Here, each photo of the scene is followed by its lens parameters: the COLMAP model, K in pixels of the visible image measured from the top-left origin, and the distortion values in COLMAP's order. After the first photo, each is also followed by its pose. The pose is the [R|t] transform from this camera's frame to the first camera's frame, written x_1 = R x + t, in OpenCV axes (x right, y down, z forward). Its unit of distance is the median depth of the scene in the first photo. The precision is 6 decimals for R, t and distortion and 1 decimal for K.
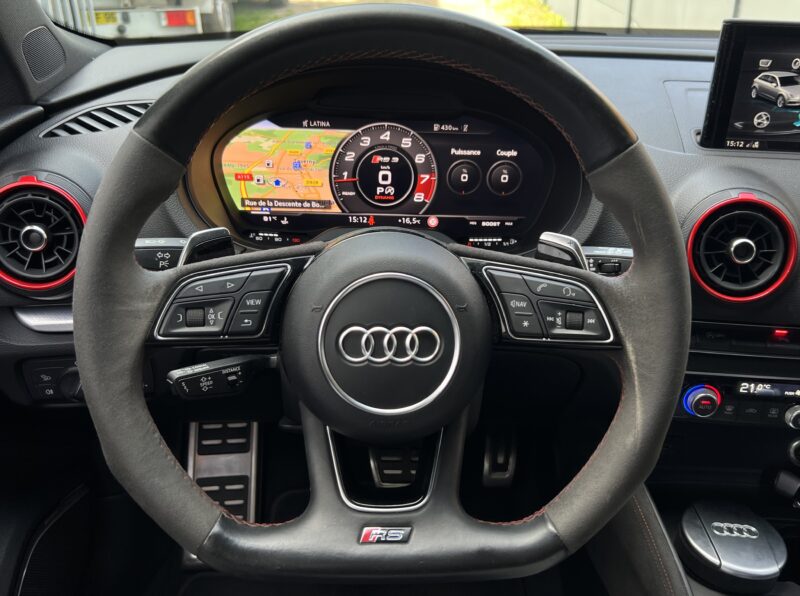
lens RADIAL K [[763.6, 0, 415.8], [0, 763.6, 299.3], [0, 0, 1]] dist [0.018523, -0.004187]
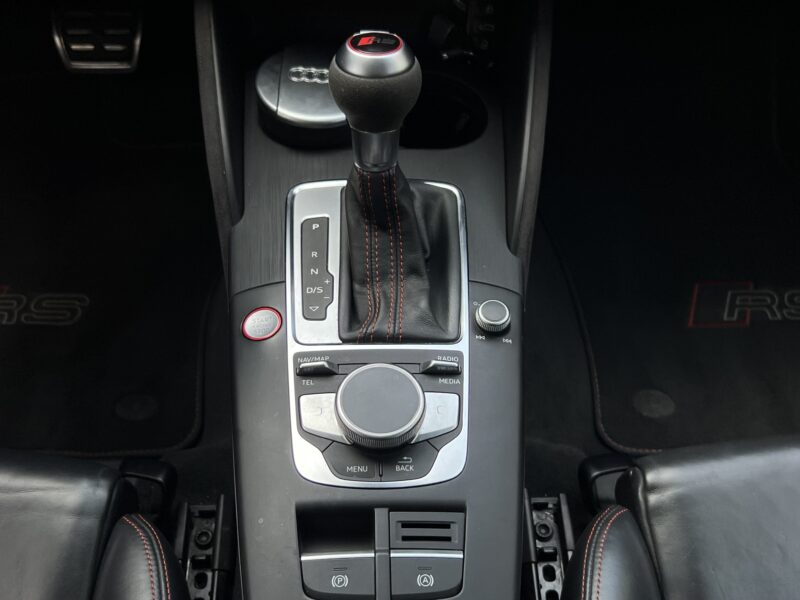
lens RADIAL K [[901.4, 0, 400.0], [0, 901.4, 300.0], [0, 0, 1]] dist [0.190048, -0.627157]
pose [[0.999697, 0.003517, -0.024344, 0.608819], [0.006669, 0.913894, 0.405897, 0.140552], [0.023675, -0.405937, 0.913594, 0.000338]]
